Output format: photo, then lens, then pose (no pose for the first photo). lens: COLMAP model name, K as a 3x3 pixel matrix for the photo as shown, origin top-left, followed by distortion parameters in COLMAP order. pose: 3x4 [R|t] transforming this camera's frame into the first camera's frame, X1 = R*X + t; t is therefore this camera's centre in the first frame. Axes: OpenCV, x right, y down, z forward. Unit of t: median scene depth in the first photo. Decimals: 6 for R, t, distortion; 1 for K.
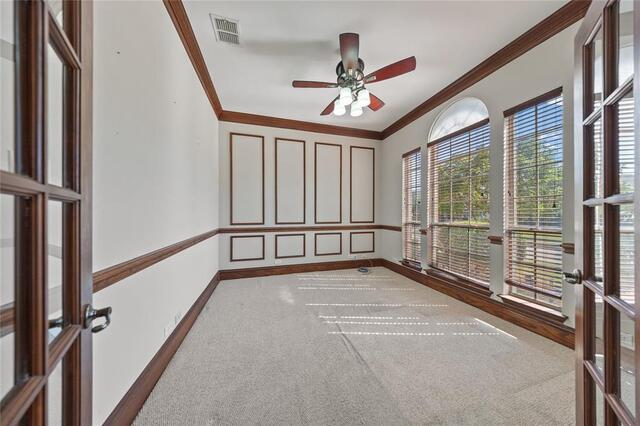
lens RADIAL K [[185.3, 0, 317.4], [0, 185.3, 213.6], [0, 0, 1]] dist [0.001426, 0.000019]
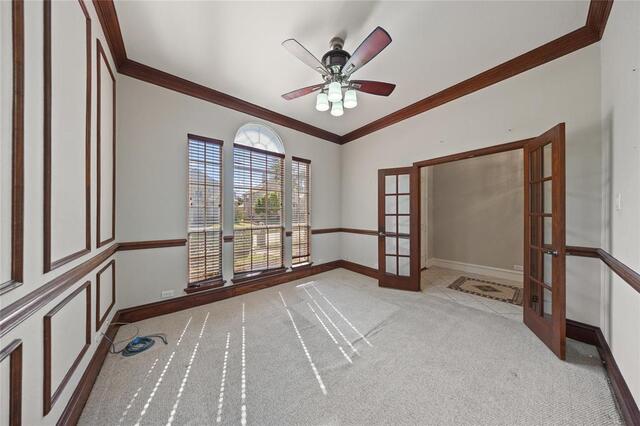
lens RADIAL K [[185.3, 0, 317.8], [0, 185.3, 213.6], [0, 0, 1]] dist [0.001426, 0.000019]
pose [[-0.375438, 0.002950, 0.926843, -0.577750], [0.001651, 0.999995, -0.002514, -0.027779], [-0.926846, 0.000586, -0.375441, 1.294032]]
